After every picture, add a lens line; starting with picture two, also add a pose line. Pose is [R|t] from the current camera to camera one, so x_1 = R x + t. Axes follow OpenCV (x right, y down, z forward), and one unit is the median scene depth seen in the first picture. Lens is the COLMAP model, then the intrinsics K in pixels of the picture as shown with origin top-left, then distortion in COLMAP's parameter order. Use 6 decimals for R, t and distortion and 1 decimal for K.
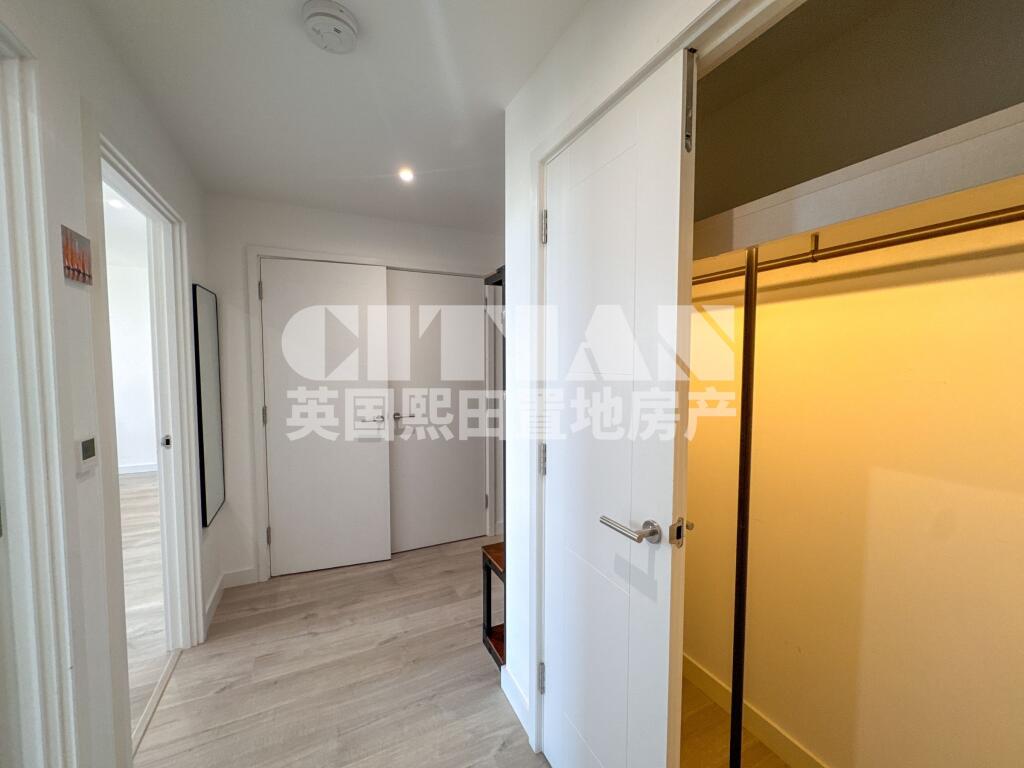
lens RADIAL K [[410.8, 0, 513.1], [0, 410.8, 385.7], [0, 0, 1]] dist [0.001438, 0.001015]
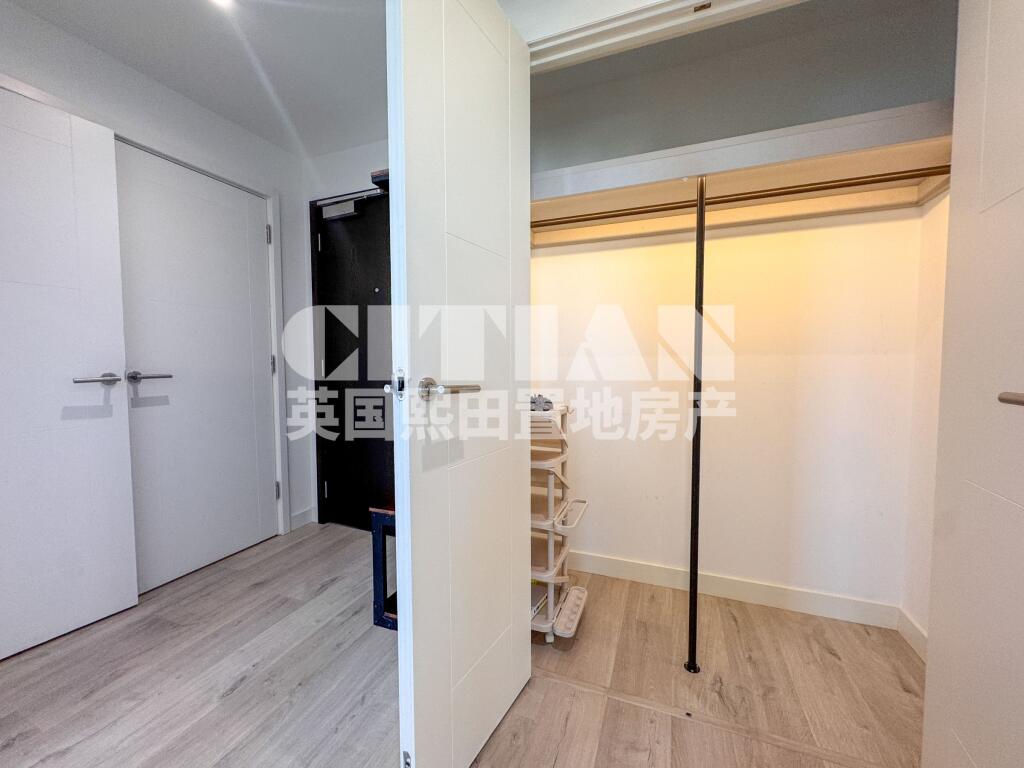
lens RADIAL K [[410.8, 0, 510.1], [0, 410.8, 380.8], [0, 0, 1]] dist [0.001438, 0.001015]
pose [[0.736599, -0.034539, 0.675447, -0.333897], [0.048538, 0.998820, -0.001857, 0.126352], [-0.674586, 0.034153, 0.737406, 0.163646]]
